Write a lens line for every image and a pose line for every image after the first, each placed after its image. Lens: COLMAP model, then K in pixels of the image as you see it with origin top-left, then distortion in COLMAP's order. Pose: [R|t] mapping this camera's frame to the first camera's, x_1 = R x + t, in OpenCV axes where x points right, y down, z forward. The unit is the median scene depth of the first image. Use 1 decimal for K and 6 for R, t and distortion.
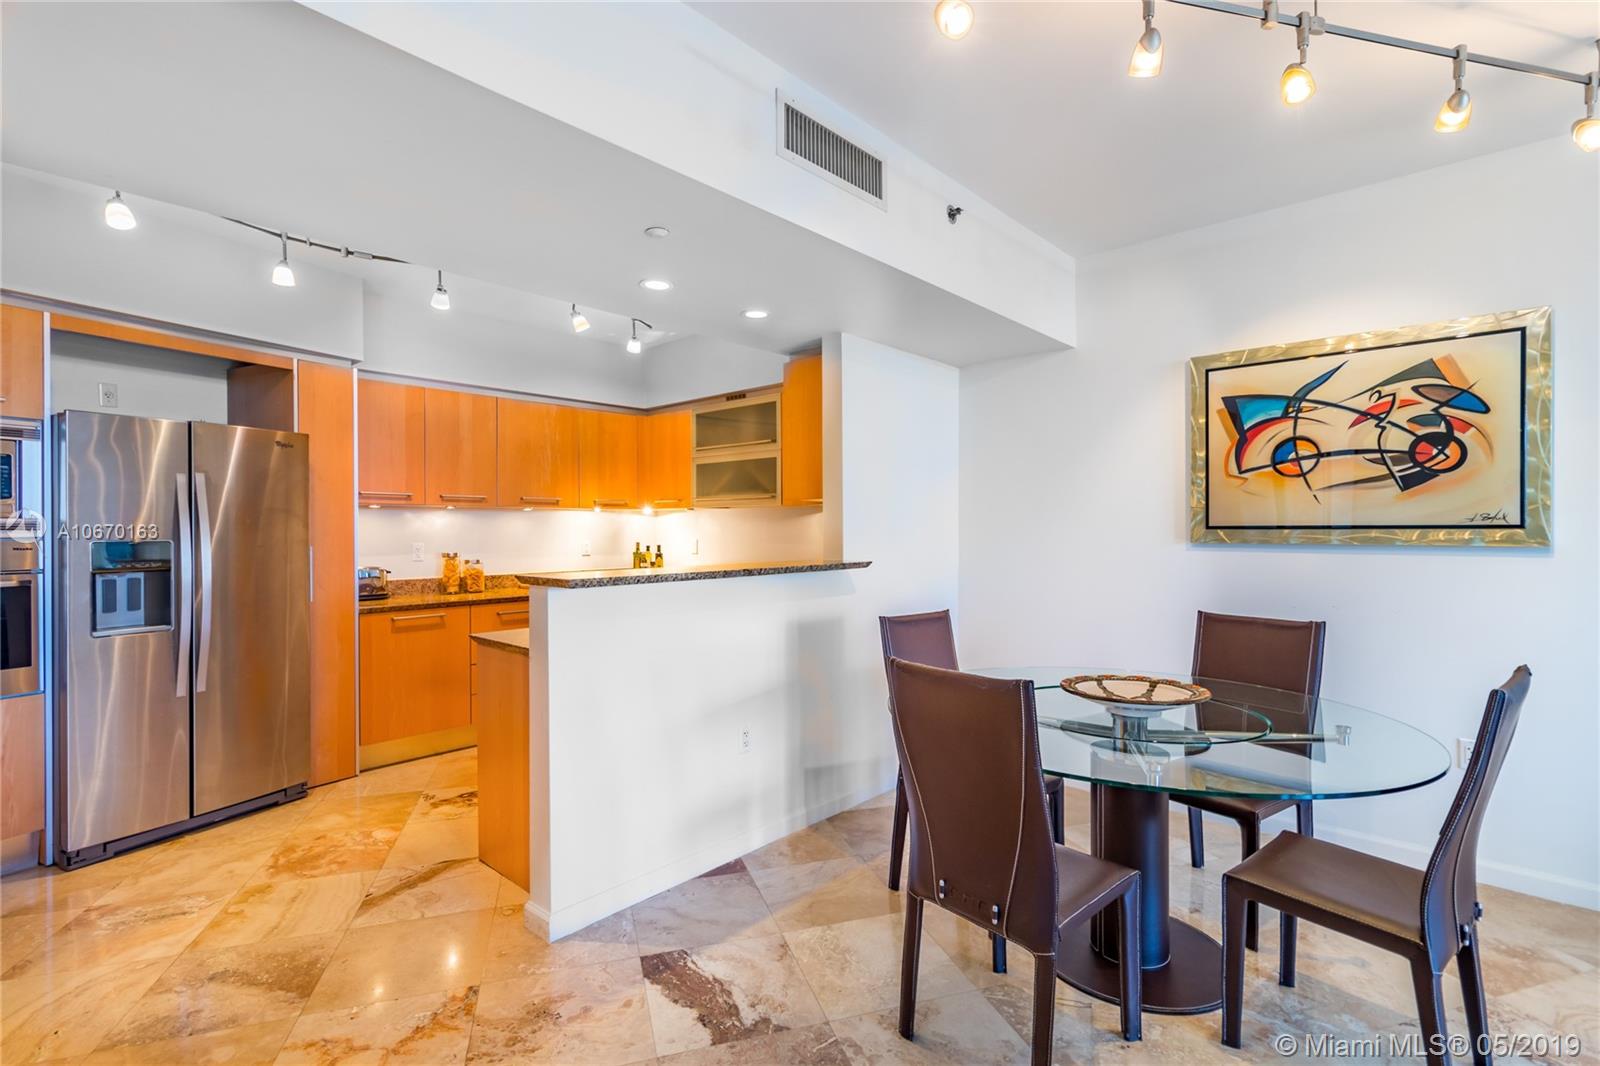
lens RADIAL K [[755.8, 0, 794.3], [0, 755.8, 533.3], [0, 0, 1]] dist [0.000002, -0.000701]
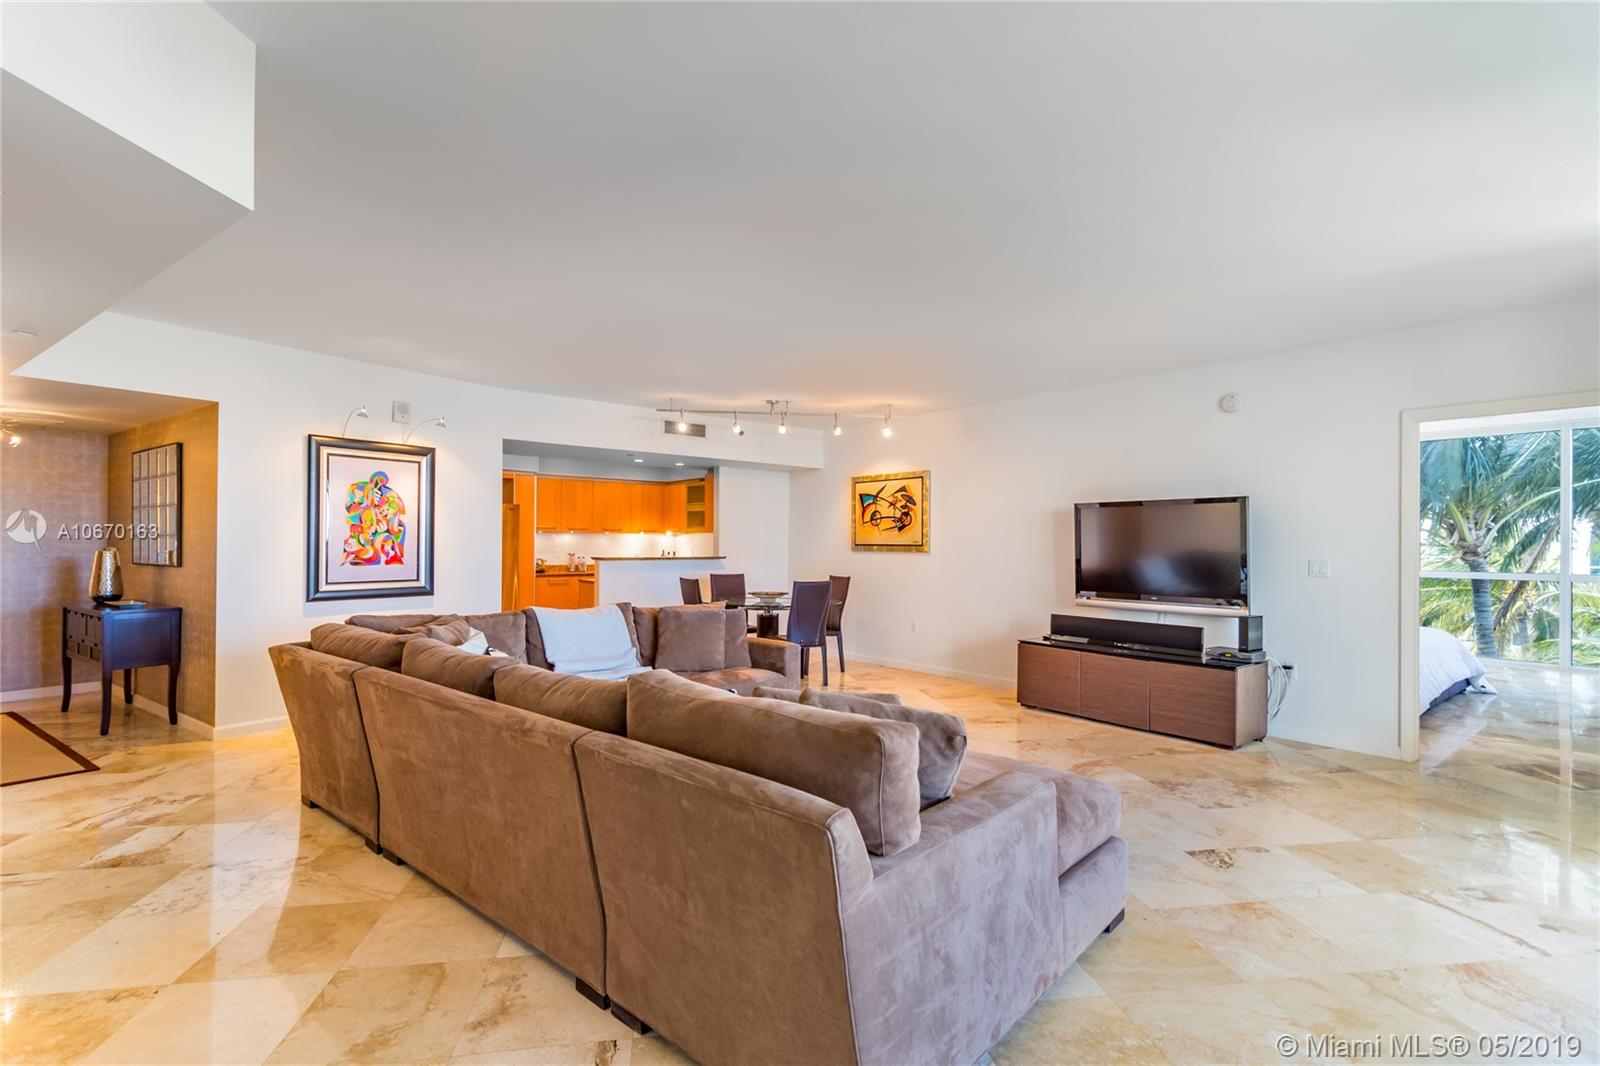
lens RADIAL K [[755.8, 0, 794.3], [0, 755.8, 533.3], [0, 0, 1]] dist [0.000002, -0.000701]
pose [[0.989968, 0.008319, -0.141047, 0.753187], [-0.011102, 0.999759, -0.018955, 0.004547], [0.140855, 0.020331, 0.989821, -1.649487]]
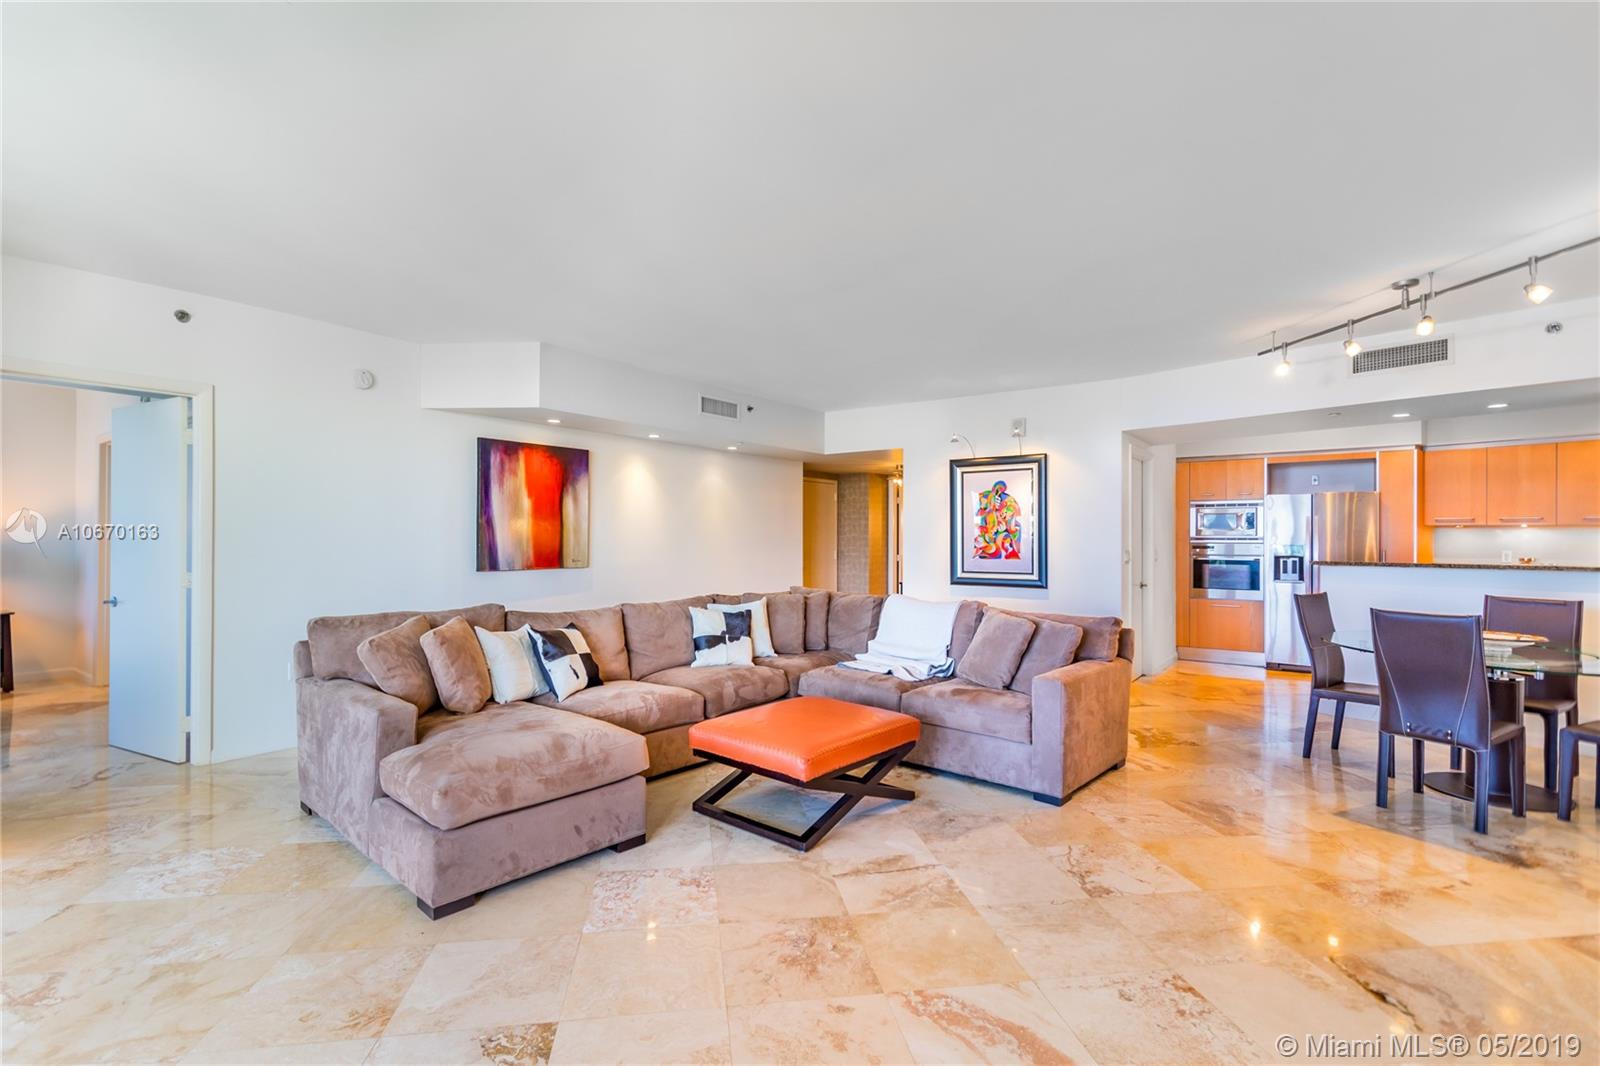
lens RADIAL K [[755.8, 0, 794.3], [0, 755.8, 533.3], [0, 0, 1]] dist [0.000002, -0.000701]
pose [[-0.158177, -0.003447, -0.987405, 1.776372], [-0.010466, 0.999944, -0.001815, -0.006969], [0.987355, 0.010047, -0.158204, -0.203275]]
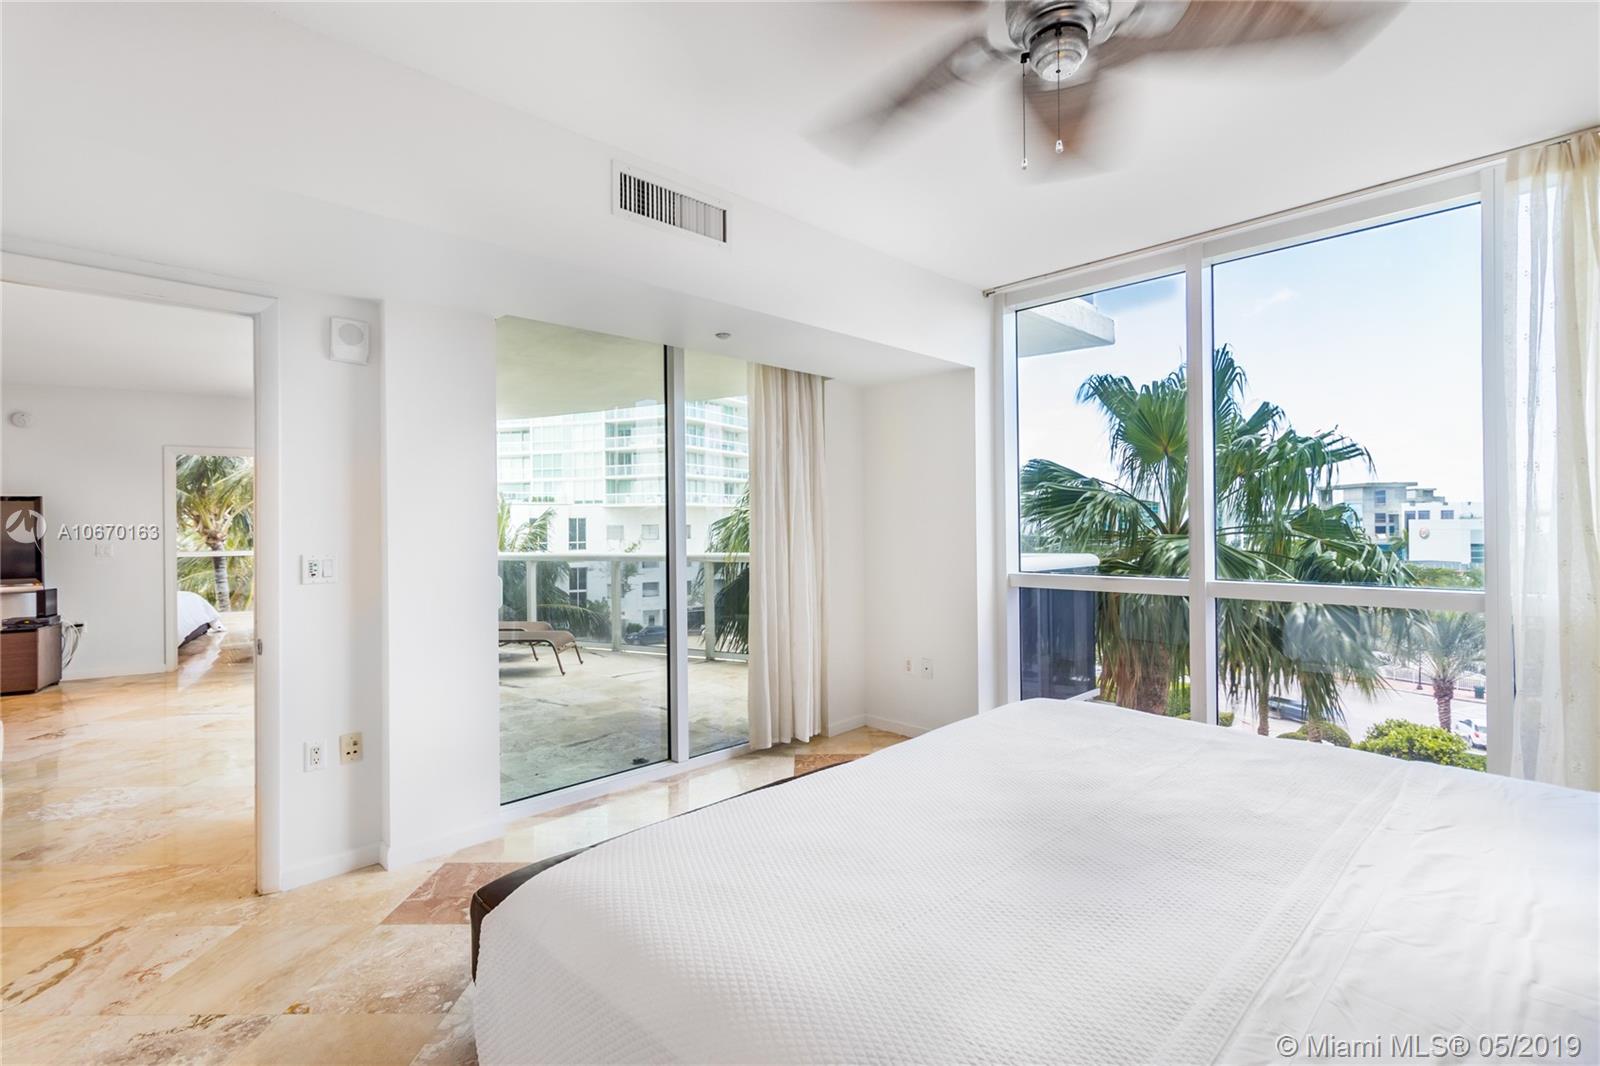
lens RADIAL K [[755.8, 0, 794.3], [0, 755.8, 533.3], [0, 0, 1]] dist [0.000002, -0.000701]
pose [[0.324977, -0.009208, 0.945677, 0.235096], [0.017726, 0.999836, 0.003644, 0.012365], [-0.945556, 0.015579, 0.325087, -2.476271]]
